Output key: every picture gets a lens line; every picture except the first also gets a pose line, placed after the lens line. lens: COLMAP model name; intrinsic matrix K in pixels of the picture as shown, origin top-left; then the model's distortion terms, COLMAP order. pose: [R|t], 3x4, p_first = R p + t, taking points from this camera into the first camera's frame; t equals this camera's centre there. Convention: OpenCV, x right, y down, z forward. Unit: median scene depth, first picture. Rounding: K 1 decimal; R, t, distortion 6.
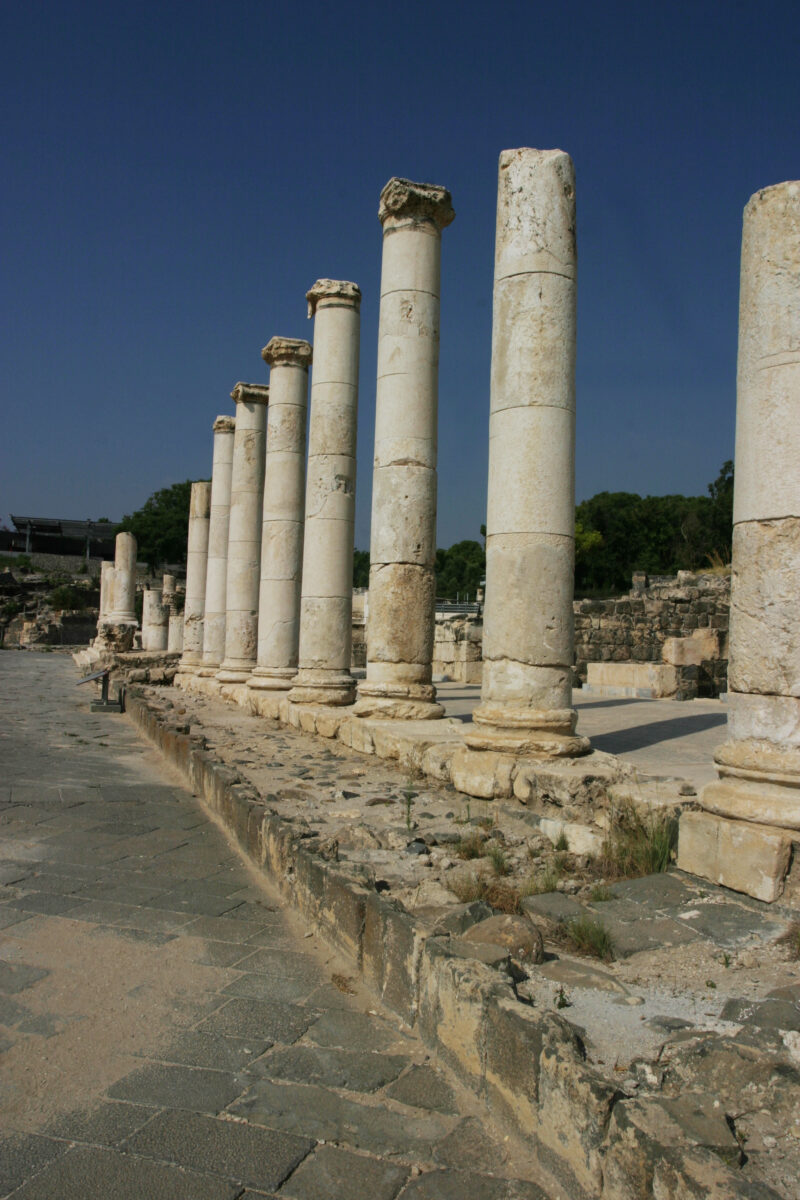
lens RADIAL K [[937.8, 0, 400.0], [0, 937.8, 600.0], [0, 0, 1]] dist [-0.070491, 0.009291]
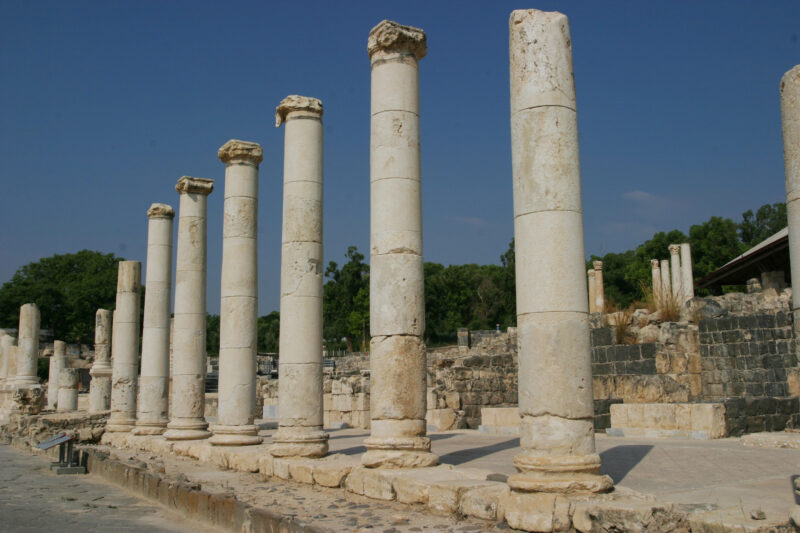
lens RADIAL K [[788.7, 0, 400.0], [0, 788.7, 266.5], [0, 0, 1]] dist [-0.082353, 0.100805]
pose [[0.976596, -0.007506, 0.214953, -0.205668], [0.030797, 0.993973, -0.105211, -0.019376], [-0.212868, 0.109368, 0.970941, 0.017552]]
